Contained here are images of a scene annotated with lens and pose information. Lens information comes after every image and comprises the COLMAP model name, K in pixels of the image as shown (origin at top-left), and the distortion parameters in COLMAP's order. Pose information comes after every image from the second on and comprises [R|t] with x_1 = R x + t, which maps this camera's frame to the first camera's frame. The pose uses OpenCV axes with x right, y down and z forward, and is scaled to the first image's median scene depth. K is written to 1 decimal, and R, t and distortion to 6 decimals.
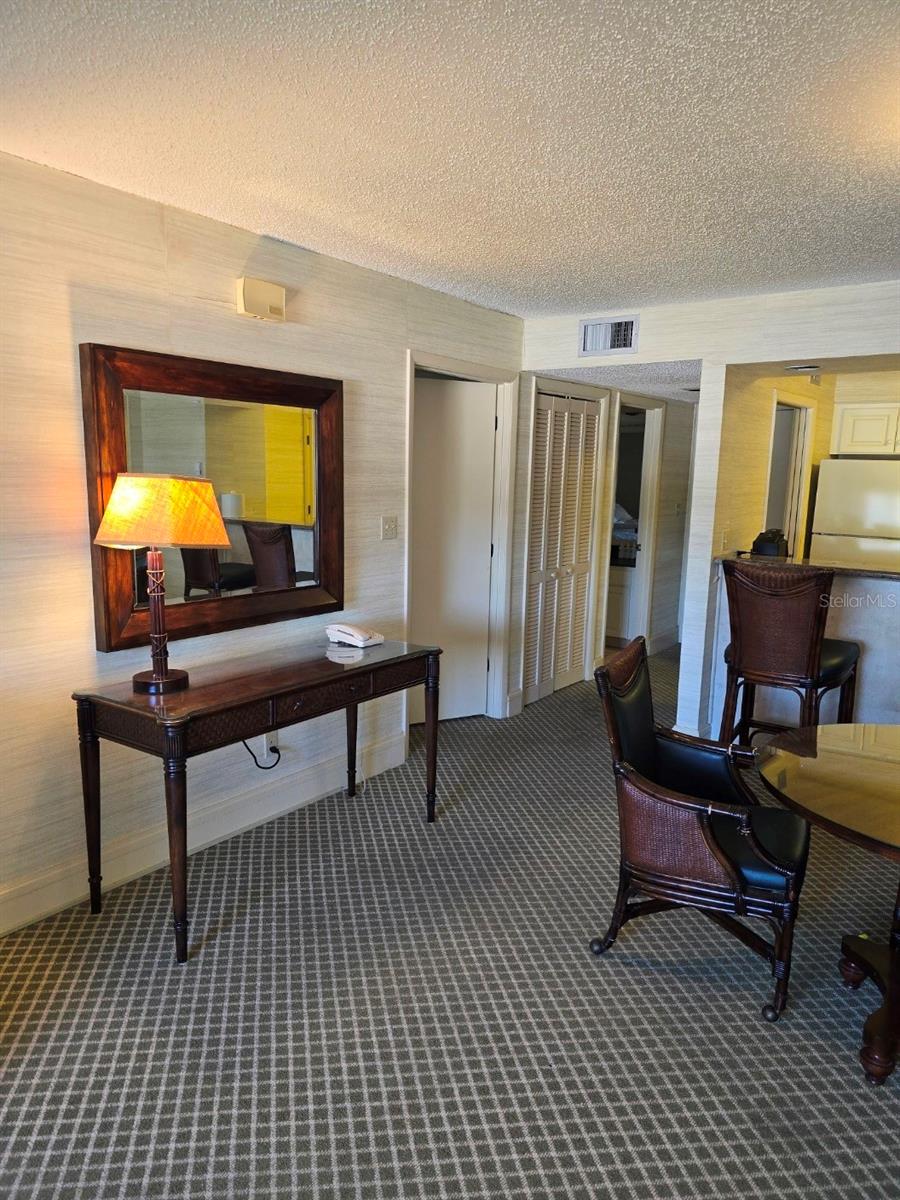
lens RADIAL K [[807.8, 0, 441.8], [0, 807.8, 615.3], [0, 0, 1]] dist [0.060916, -0.059852]
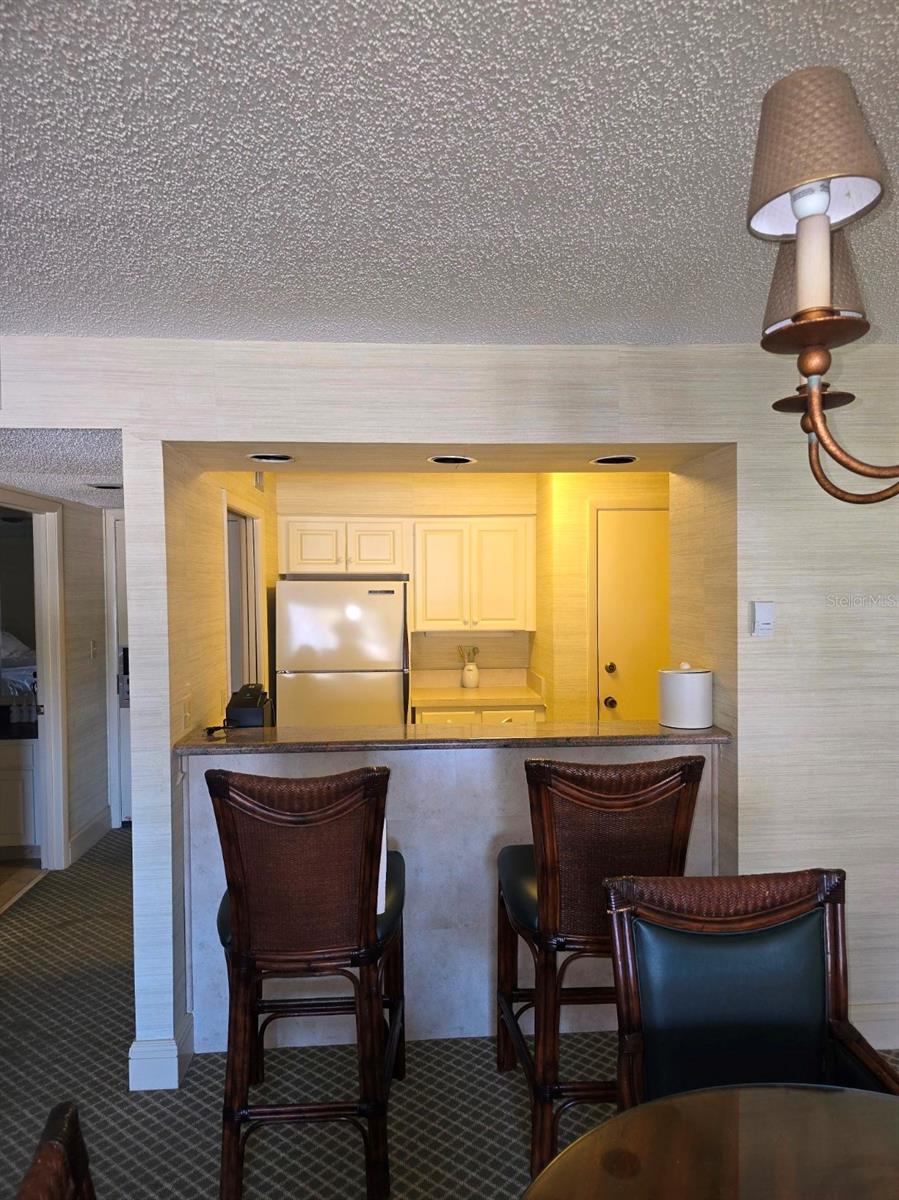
lens RADIAL K [[807.8, 0, 441.3], [0, 807.8, 615.3], [0, 0, 1]] dist [0.060916, -0.059852]
pose [[0.766613, -0.049479, 0.640201, 0.094890], [0.136585, 0.986775, -0.087291, -0.081823], [-0.627415, 0.154361, 0.763232, 0.365770]]
